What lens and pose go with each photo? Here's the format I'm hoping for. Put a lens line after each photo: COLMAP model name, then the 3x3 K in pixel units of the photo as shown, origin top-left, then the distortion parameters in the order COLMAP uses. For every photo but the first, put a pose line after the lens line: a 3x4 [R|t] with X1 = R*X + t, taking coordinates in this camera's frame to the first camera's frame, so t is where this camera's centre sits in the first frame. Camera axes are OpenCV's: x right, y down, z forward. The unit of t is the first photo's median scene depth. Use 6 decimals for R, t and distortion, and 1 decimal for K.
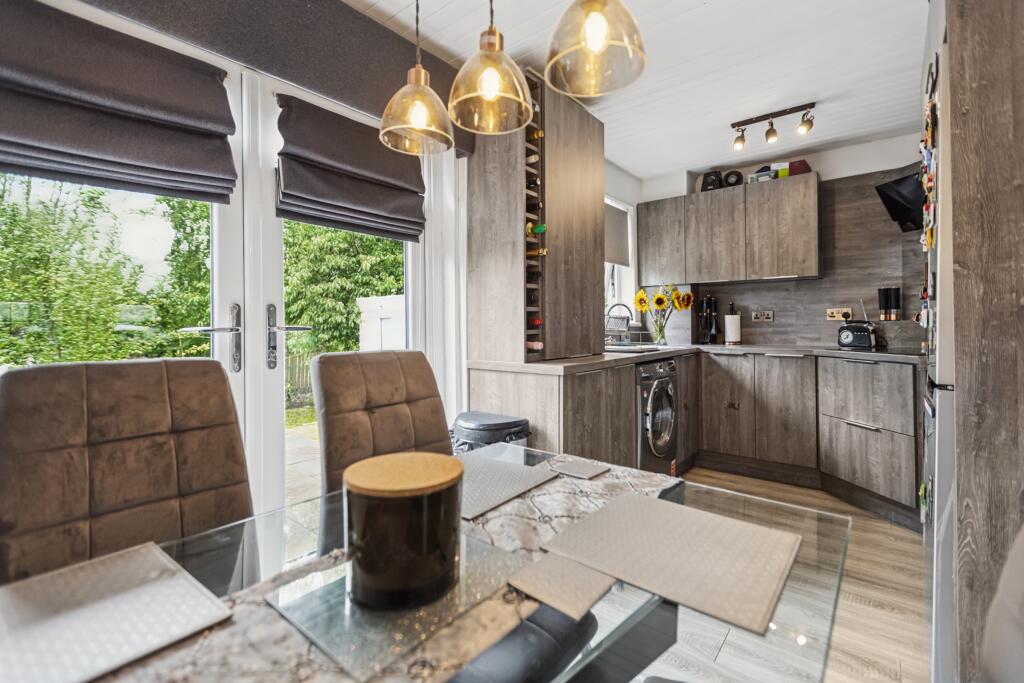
lens RADIAL K [[457.5, 0, 512.0], [0, 457.5, 320.5], [0, 0, 1]] dist [0.003054, 0.000143]
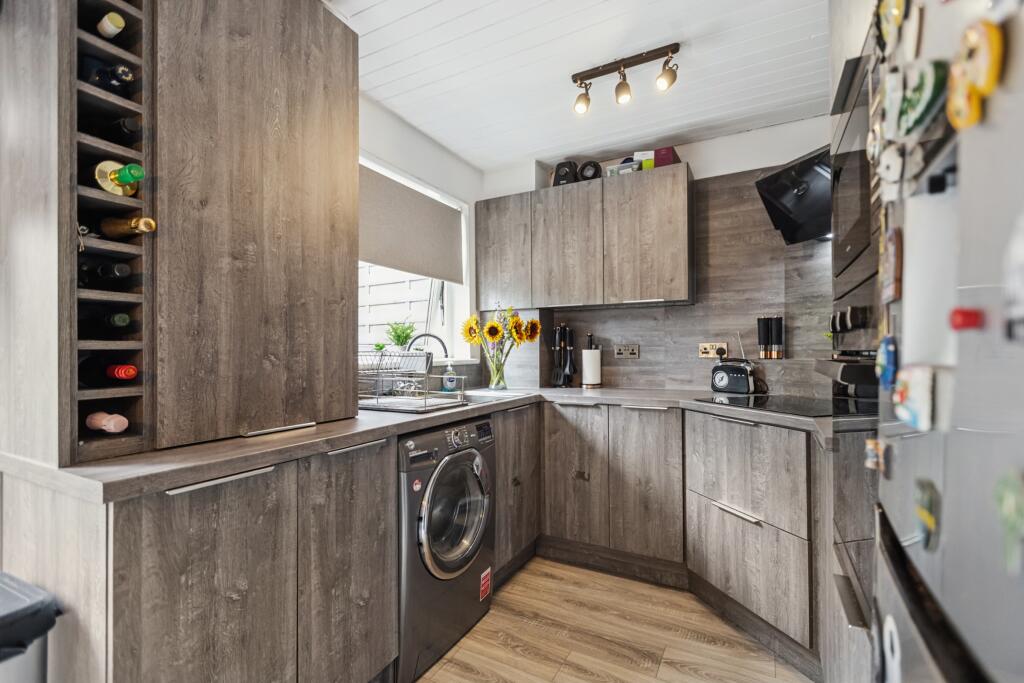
lens RADIAL K [[457.5, 0, 511.8], [0, 457.5, 348.0], [0, 0, 1]] dist [0.003054, 0.000143]
pose [[0.982333, 0.004136, 0.187097, 0.236410], [-0.003760, 0.999990, -0.002364, -0.014611], [-0.187105, 0.001619, 0.982339, 0.305299]]
